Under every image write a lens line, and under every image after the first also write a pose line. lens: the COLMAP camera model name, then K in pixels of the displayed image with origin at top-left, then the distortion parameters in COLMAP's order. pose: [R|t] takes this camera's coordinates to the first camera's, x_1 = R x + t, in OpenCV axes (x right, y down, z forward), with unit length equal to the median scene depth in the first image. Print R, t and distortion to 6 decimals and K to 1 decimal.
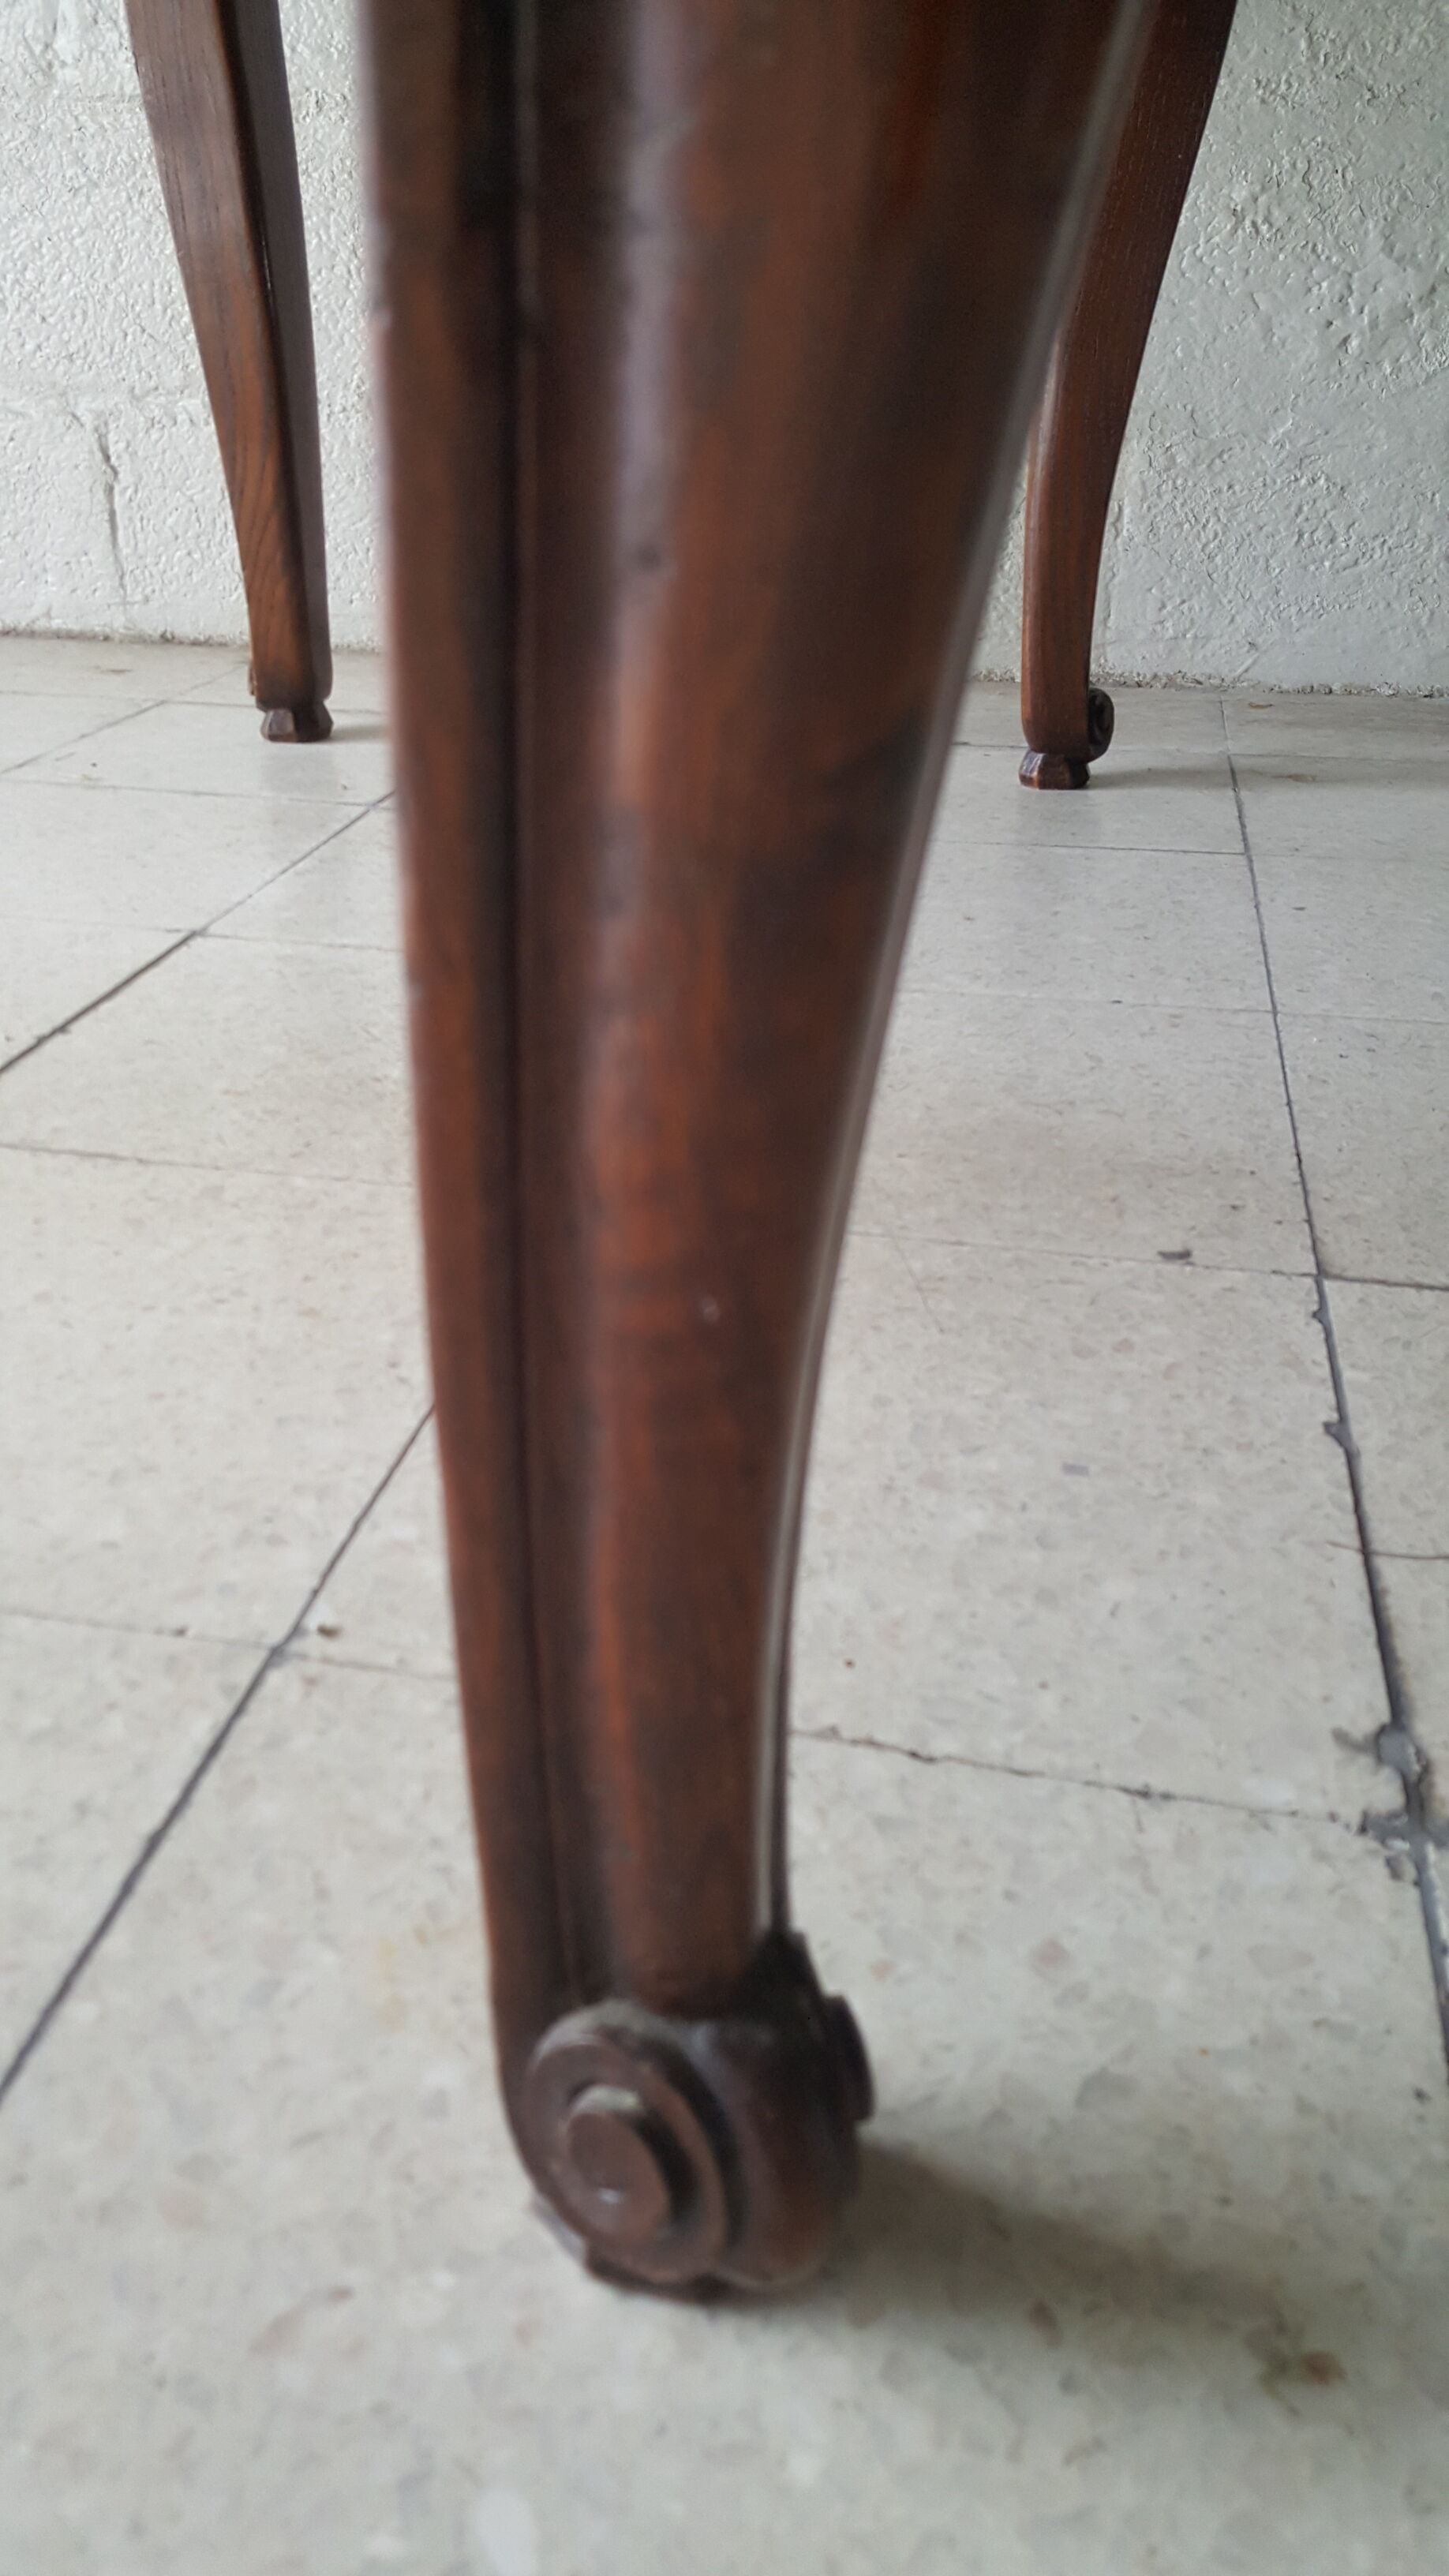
lens RADIAL K [[1908.9, 0, 654.4], [0, 1908.9, 1274.0], [0, 0, 1]] dist [0.135863, -0.222988]
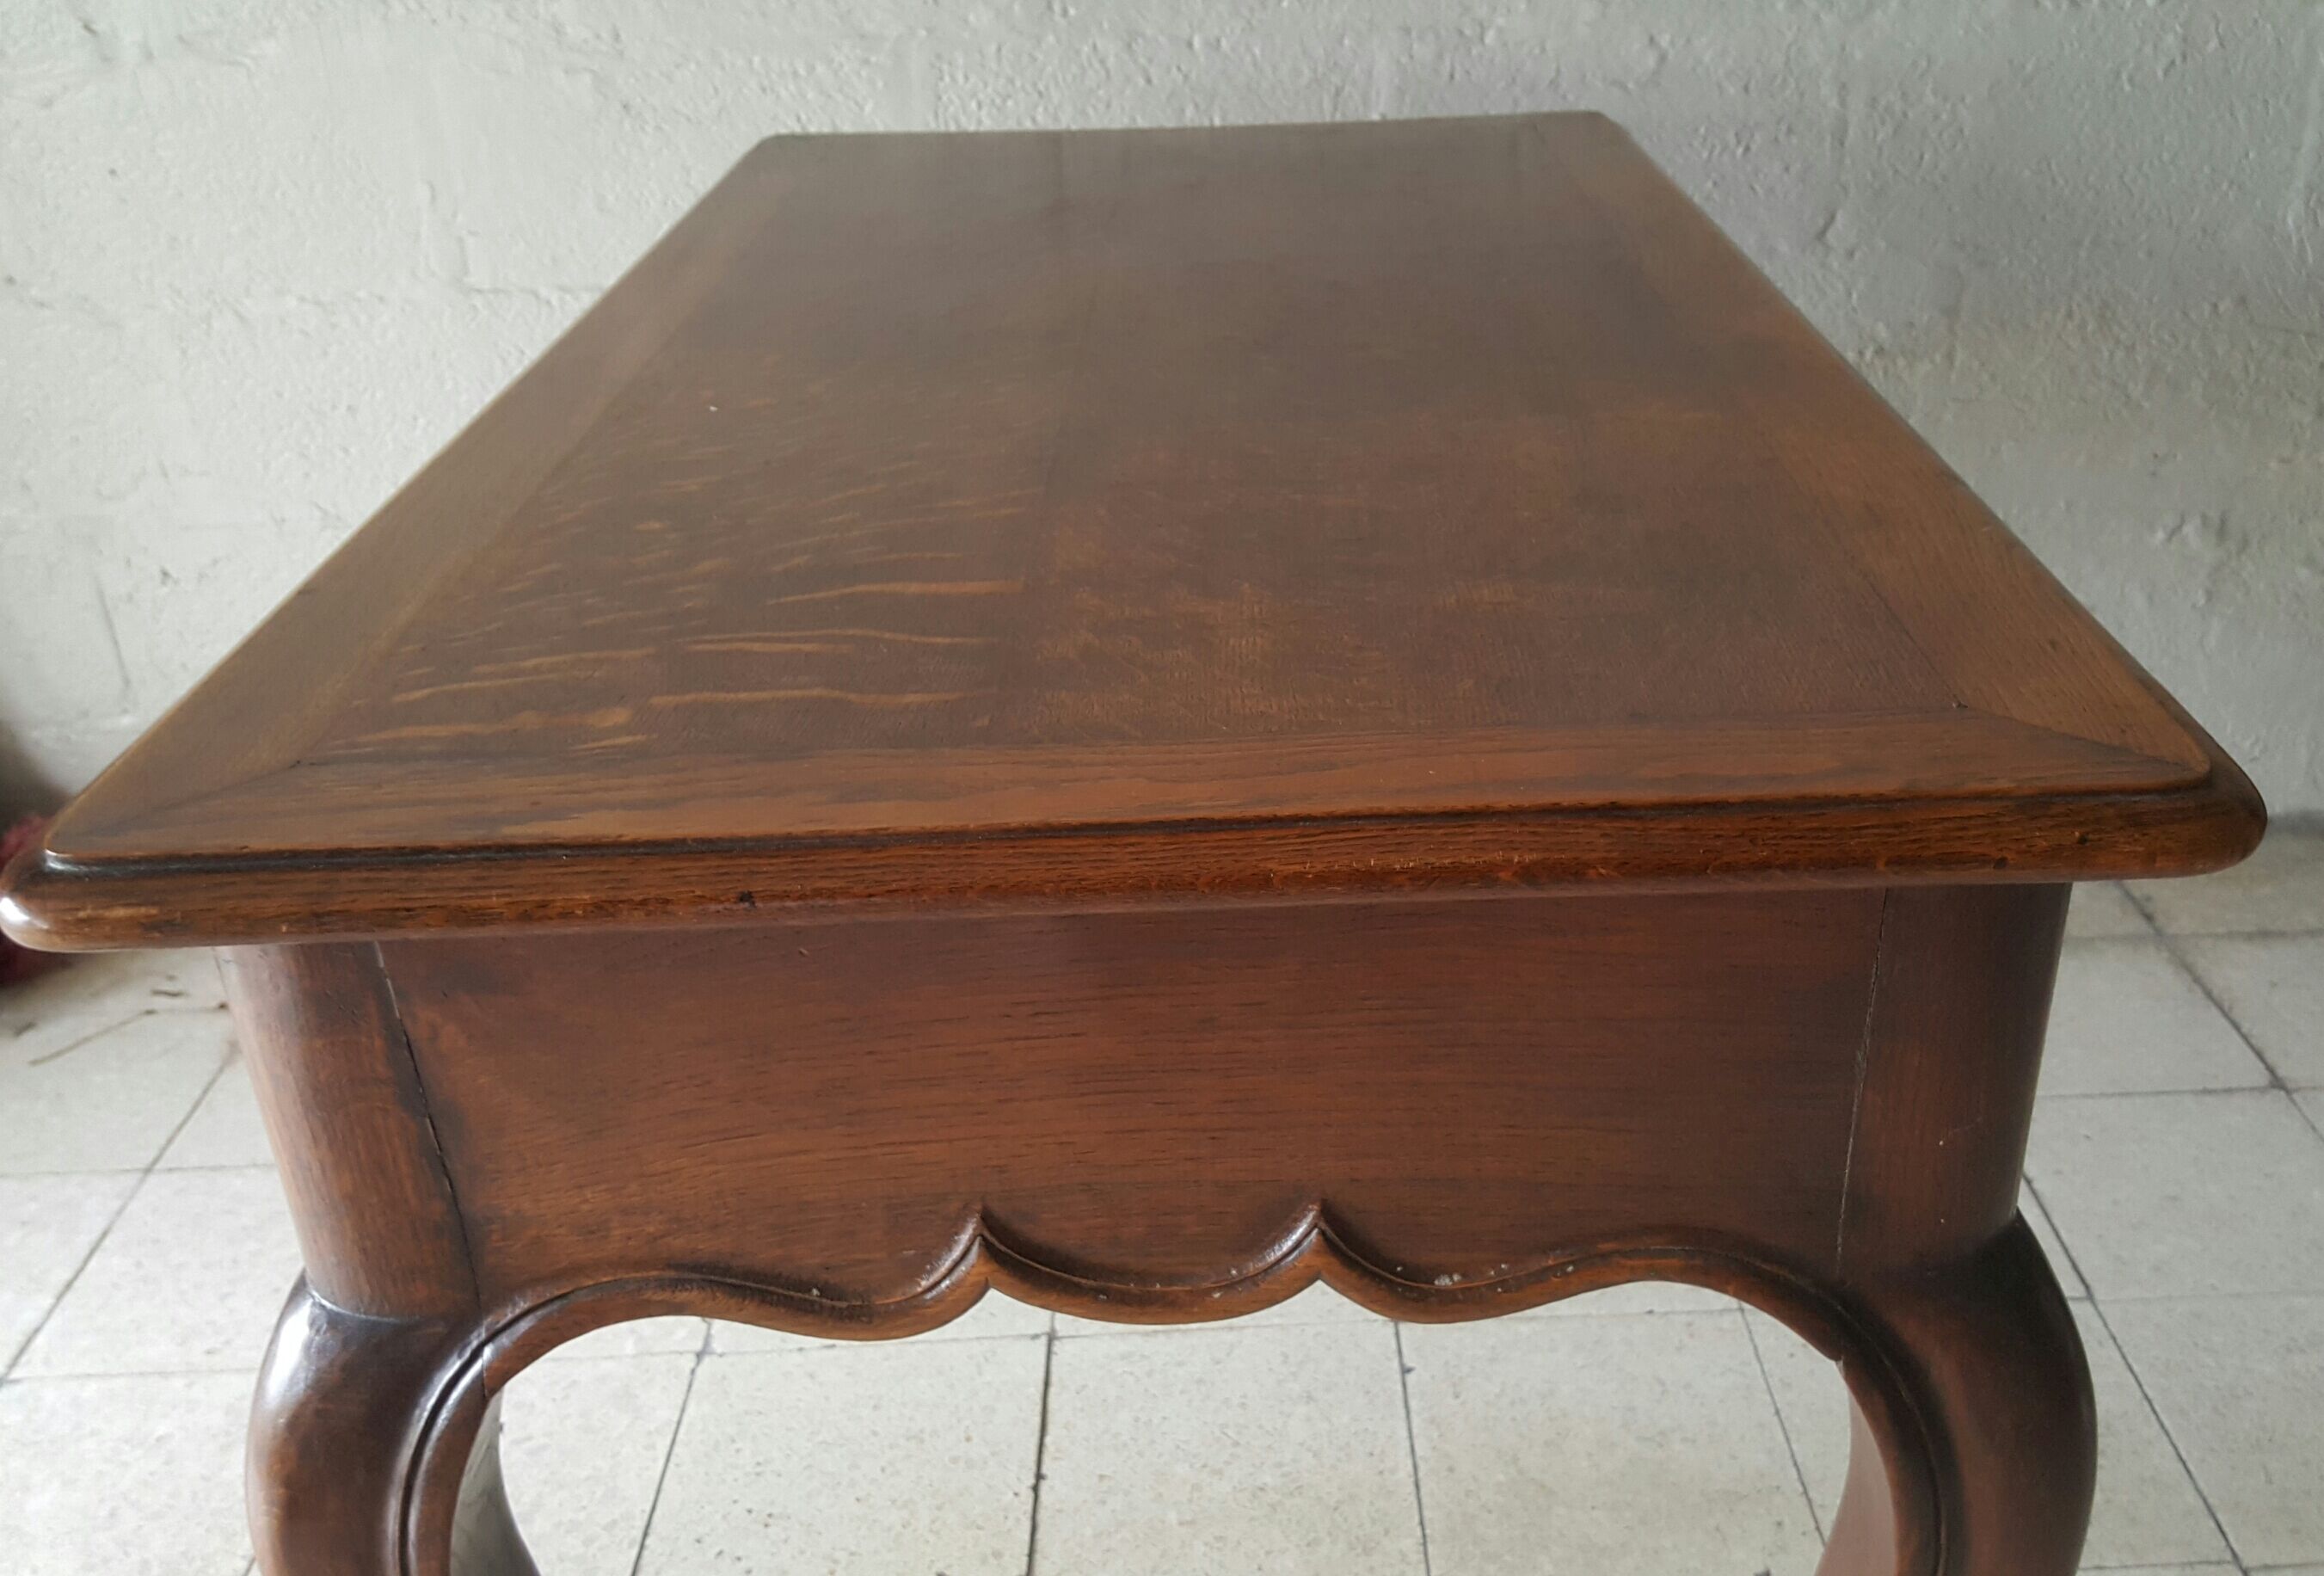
lens RADIAL K [[2104.5, 0, 1294.0], [0, 2104.5, 865.2], [0, 0, 1]] dist [0.142125, -0.292520]
pose [[0.965859, -0.143542, 0.215668, -0.555705], [0.142294, 0.989593, 0.021387, -0.851936], [-0.216494, 0.010032, 0.976232, -1.010989]]
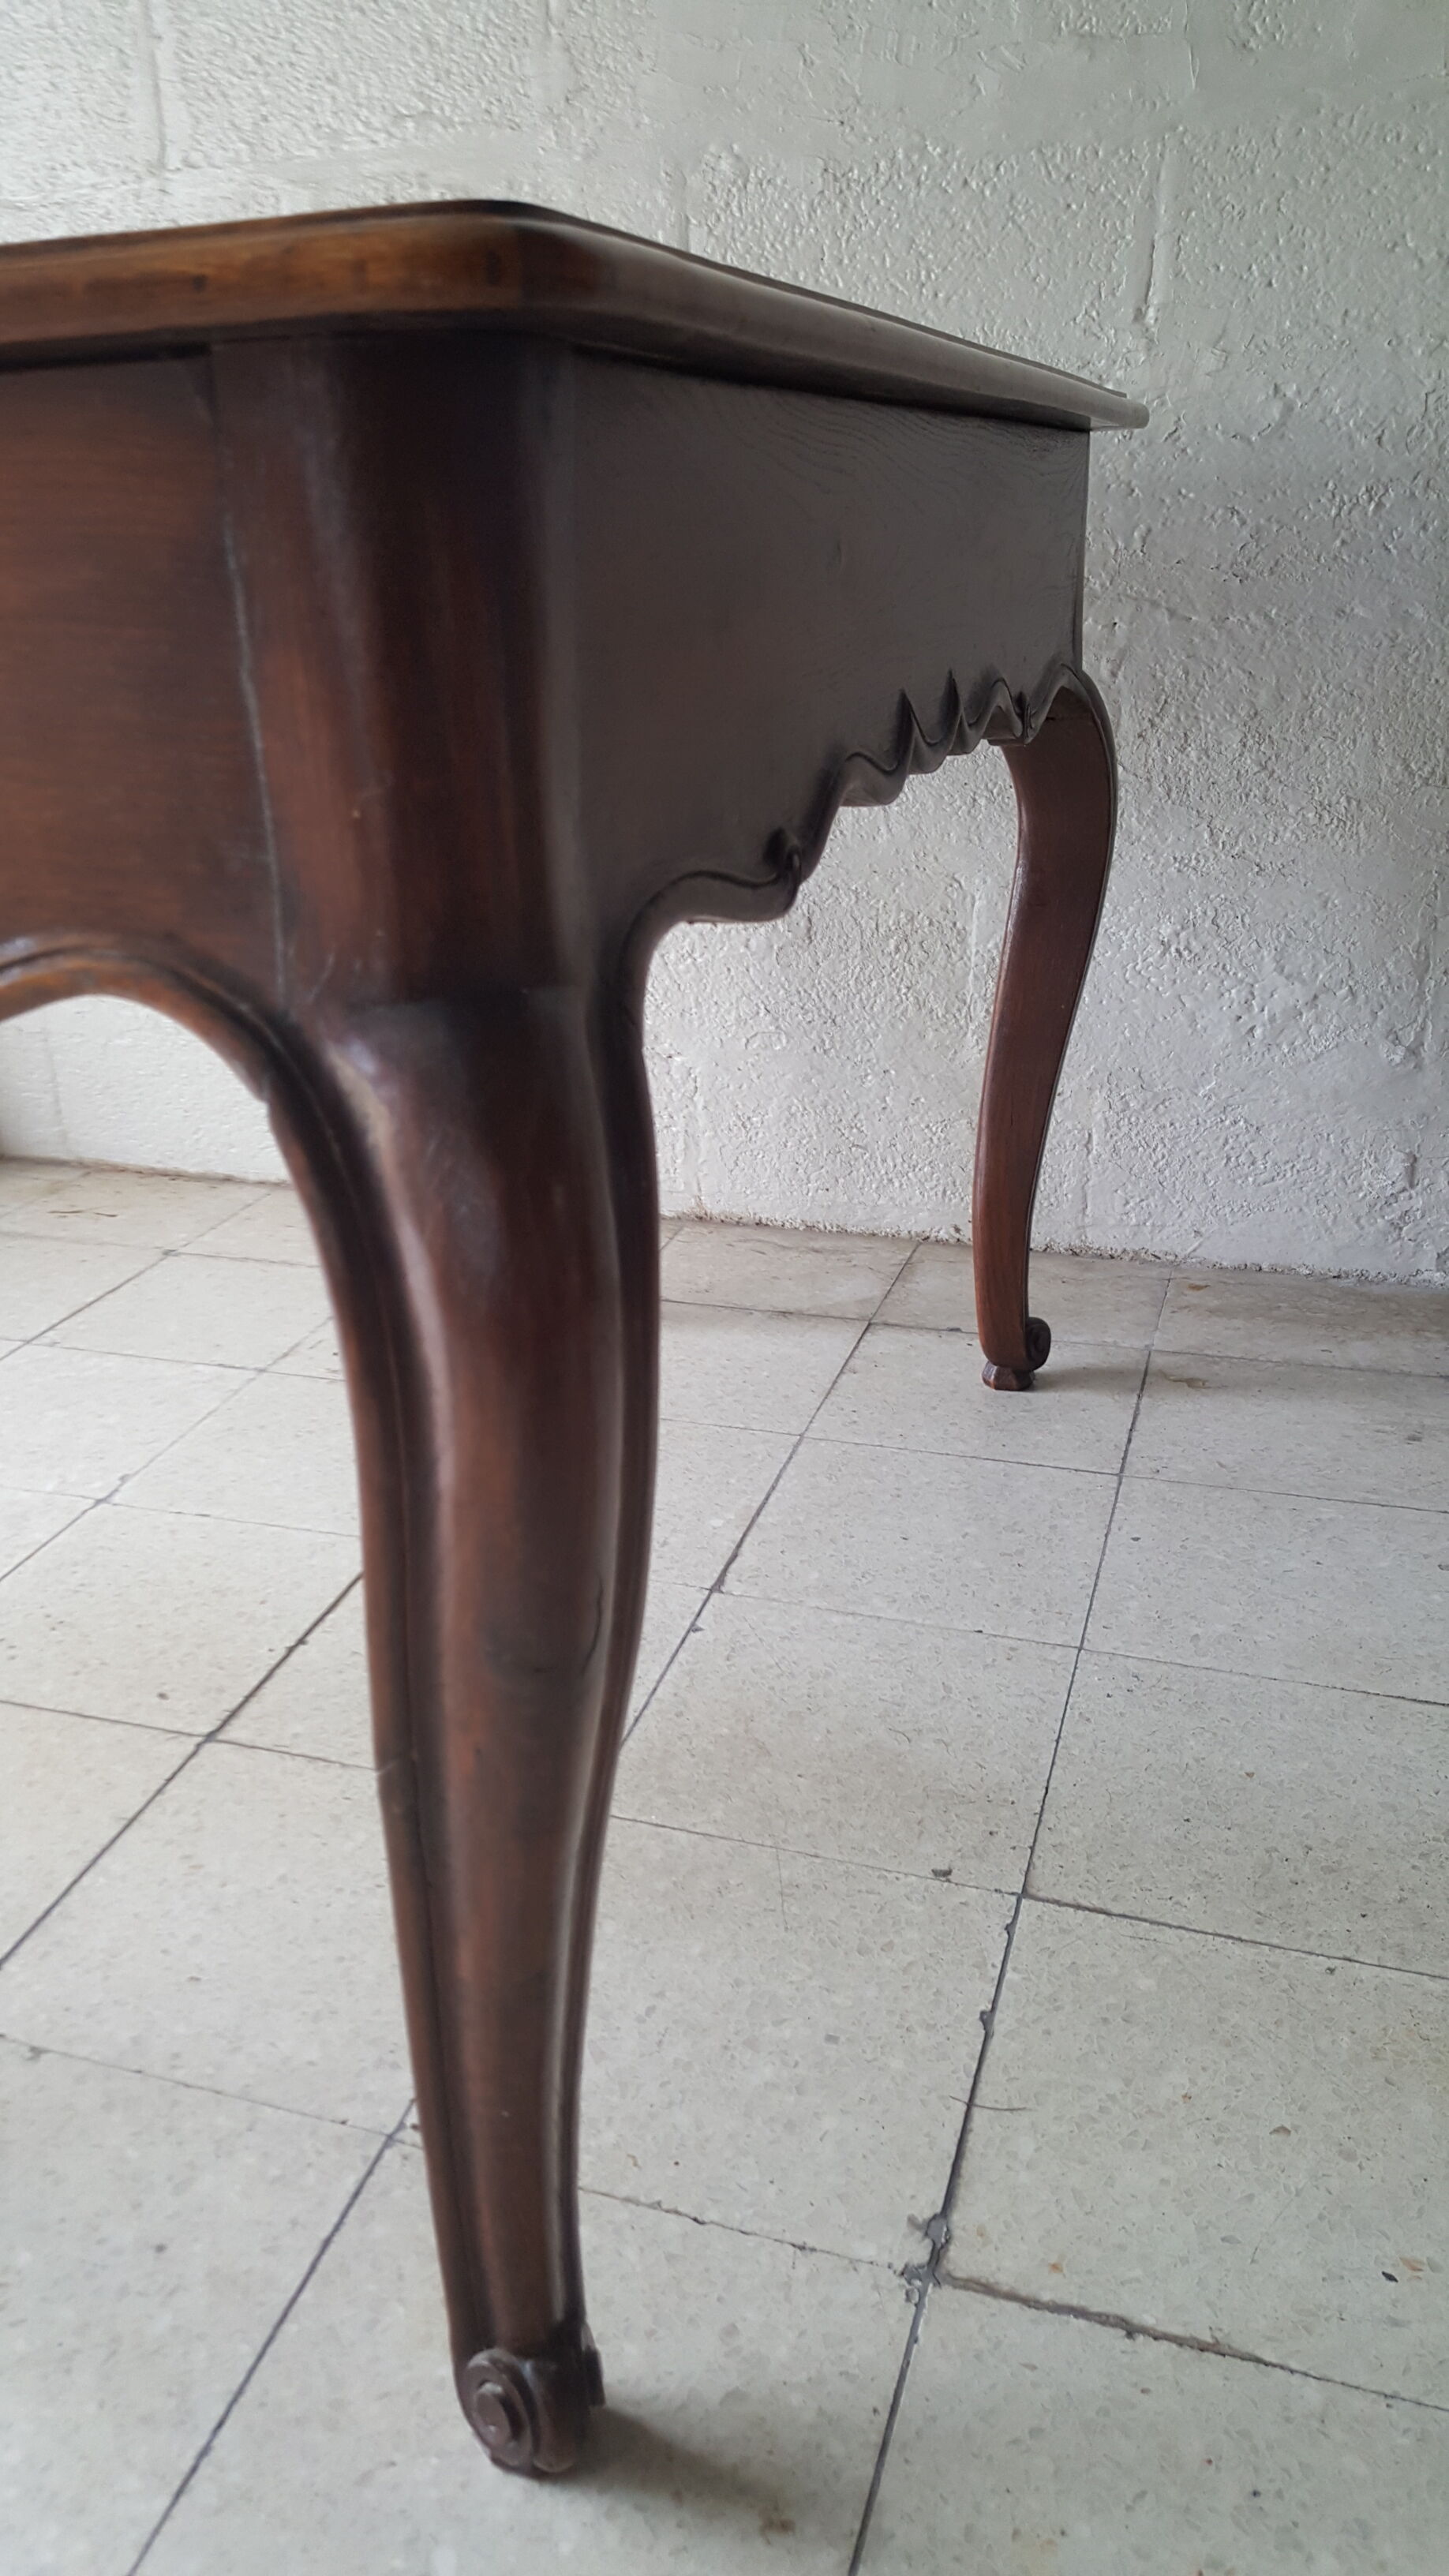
lens RADIAL K [[1908.9, 0, 654.4], [0, 1908.9, 1274.0], [0, 0, 1]] dist [0.135863, -0.222988]
pose [[0.993500, 0.008879, -0.113486, 0.220189], [-0.021098, 0.994043, -0.106925, -0.359703], [0.111861, 0.108624, 0.987769, -0.783507]]
